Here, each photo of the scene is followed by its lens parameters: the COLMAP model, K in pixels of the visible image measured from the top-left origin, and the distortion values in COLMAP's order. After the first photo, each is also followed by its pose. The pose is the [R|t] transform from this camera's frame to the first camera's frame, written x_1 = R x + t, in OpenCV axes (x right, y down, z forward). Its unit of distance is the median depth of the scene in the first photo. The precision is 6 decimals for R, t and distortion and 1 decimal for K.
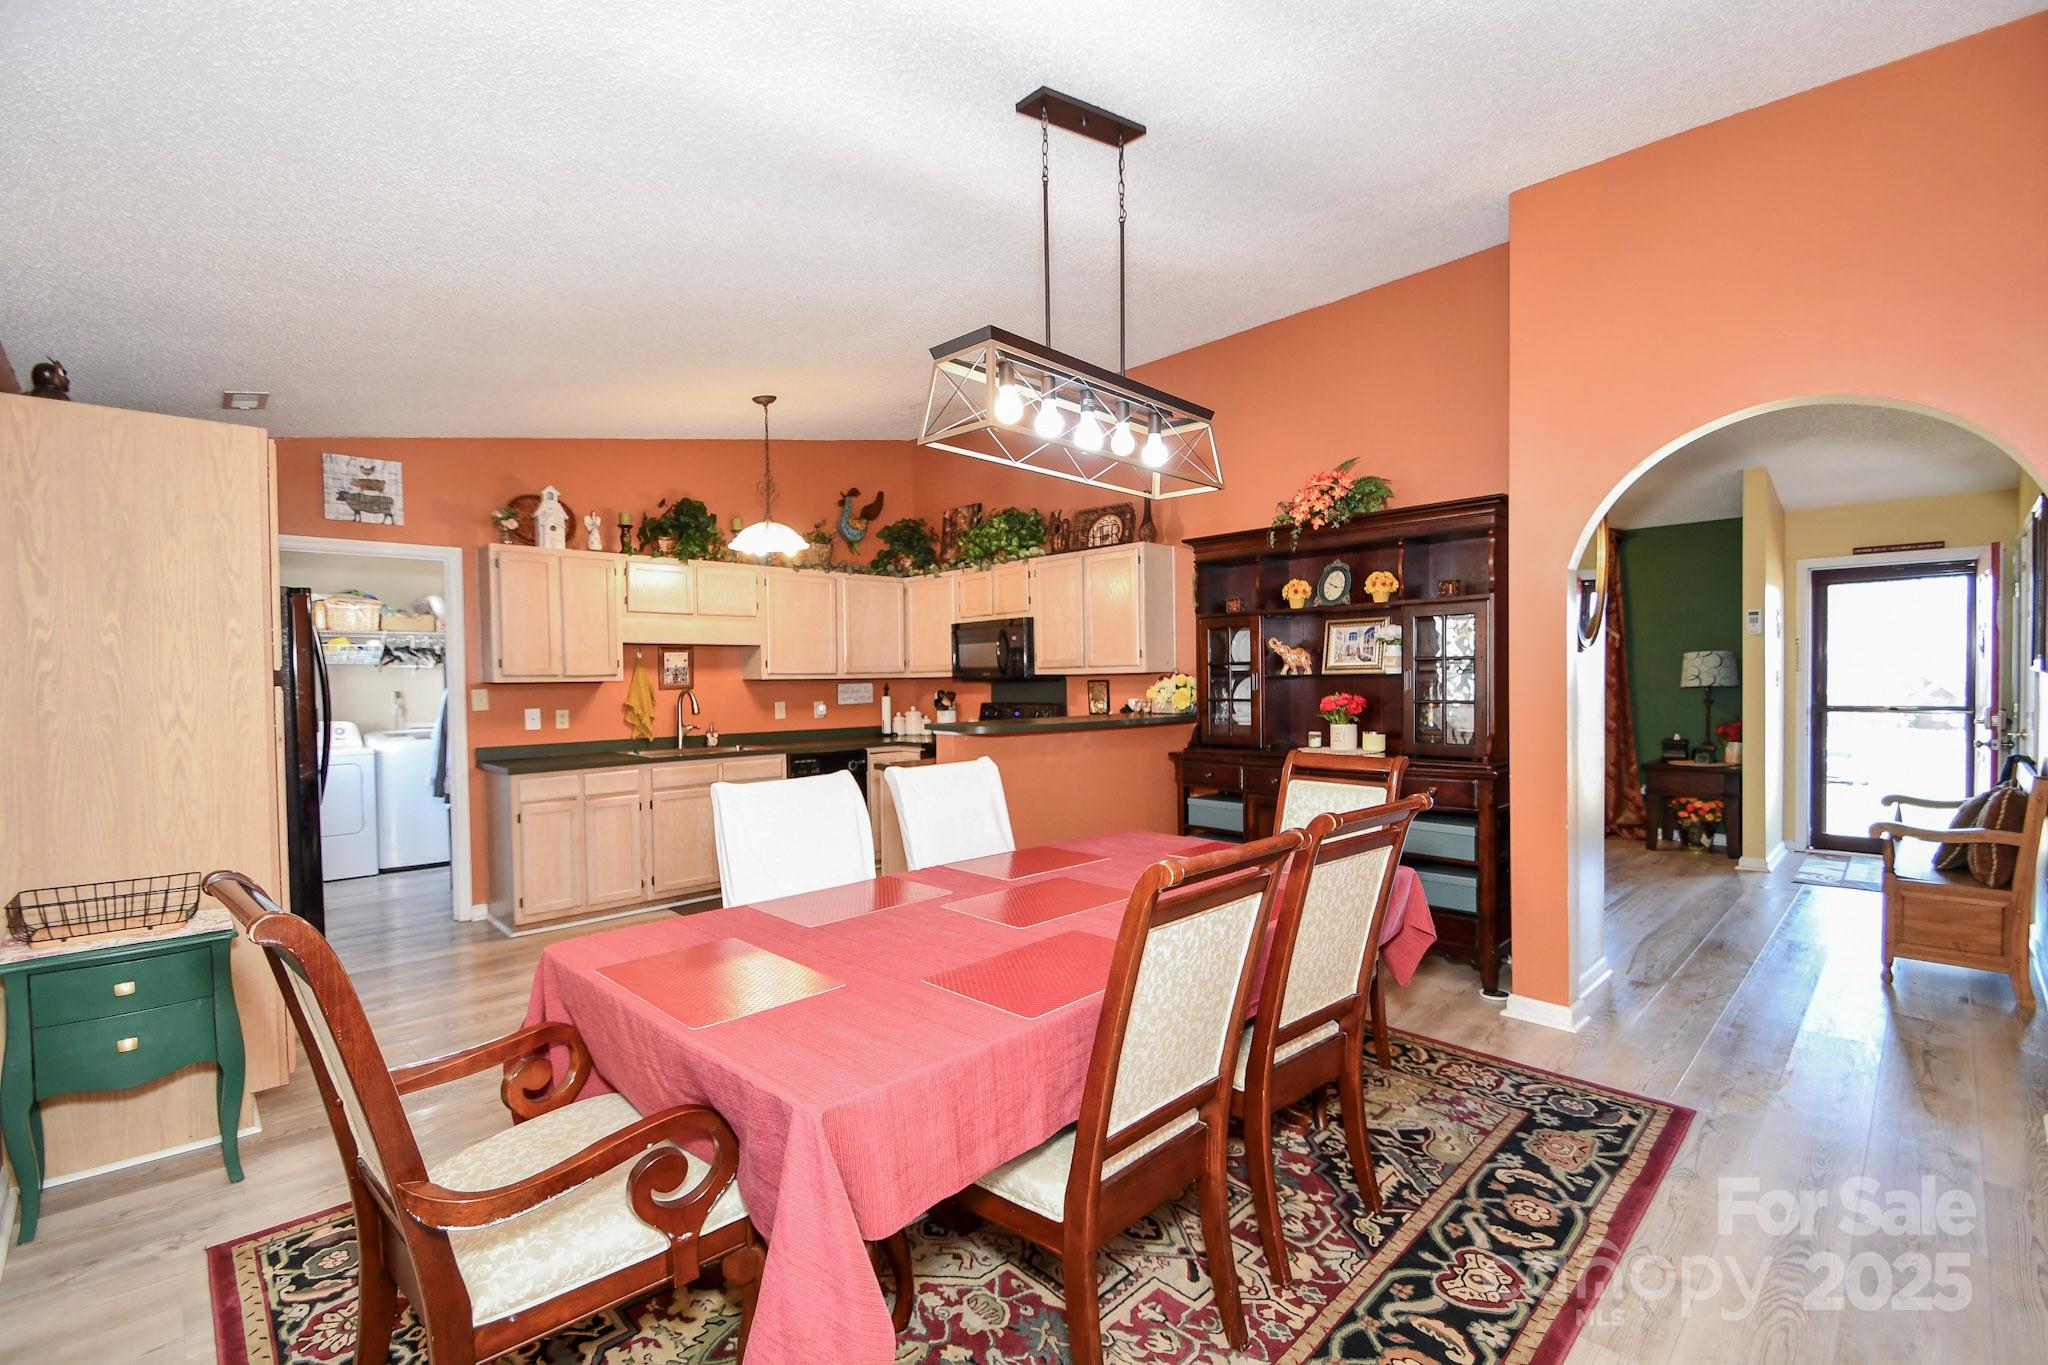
lens RADIAL K [[888.6, 0, 1025.2], [0, 888.6, 697.1], [0, 0, 1]] dist [-0.008462, -0.004202]
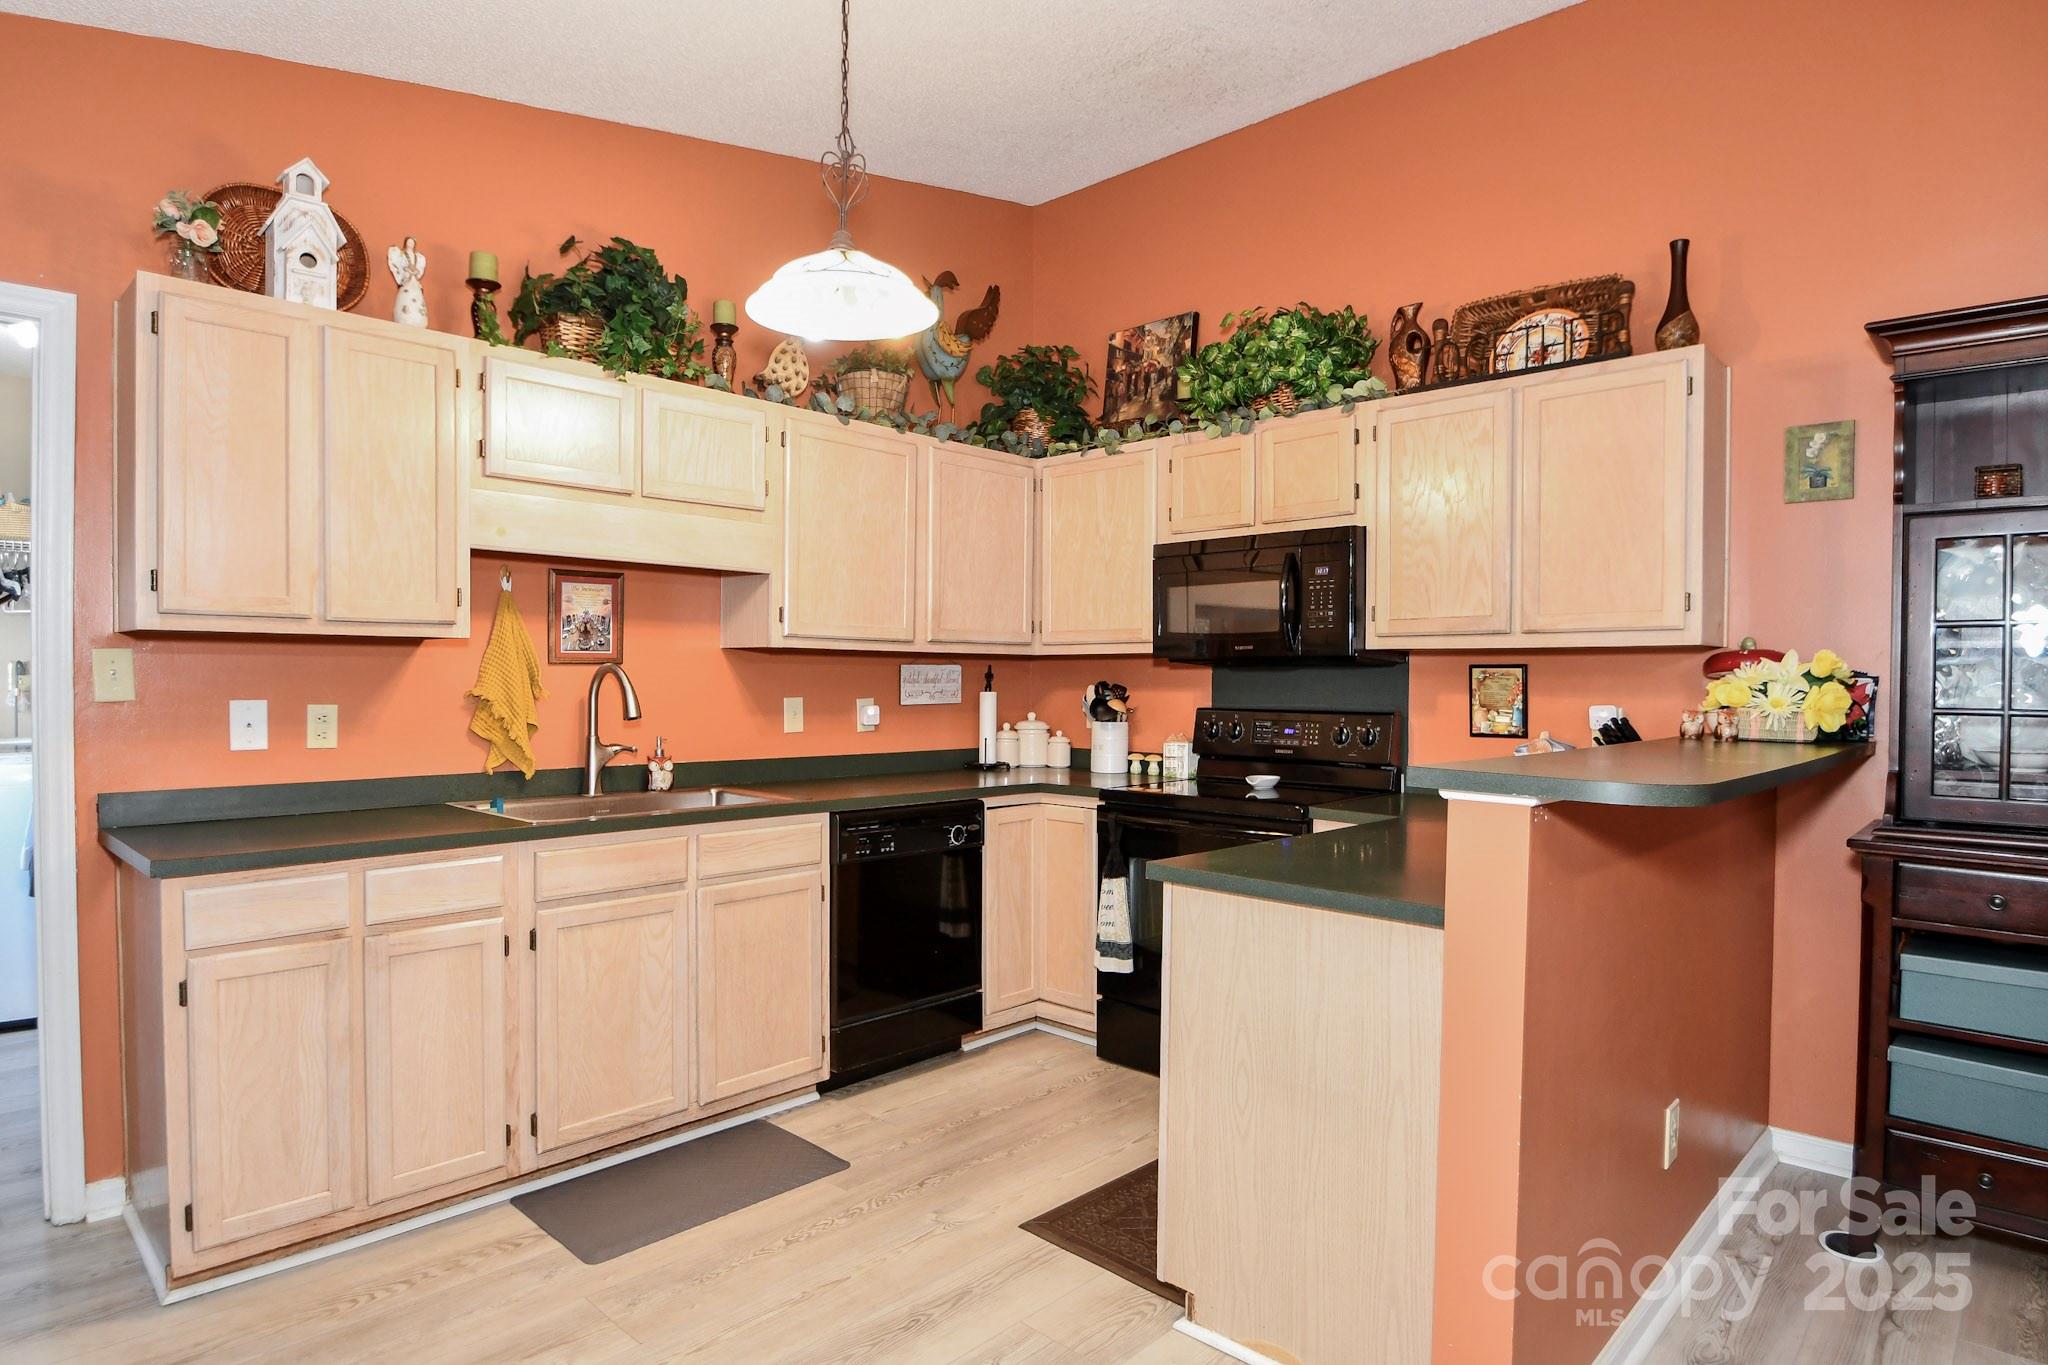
lens RADIAL K [[1122.7, 0, 1025.3], [0, 1122.7, 697.1], [0, 0, 1]] dist [-0.028432, -0.002998]
pose [[0.998840, 0.021208, 0.043232, -0.199095], [-0.021008, 0.999766, -0.005063, 0.006510], [-0.043329, 0.004149, 0.999052, 0.432208]]
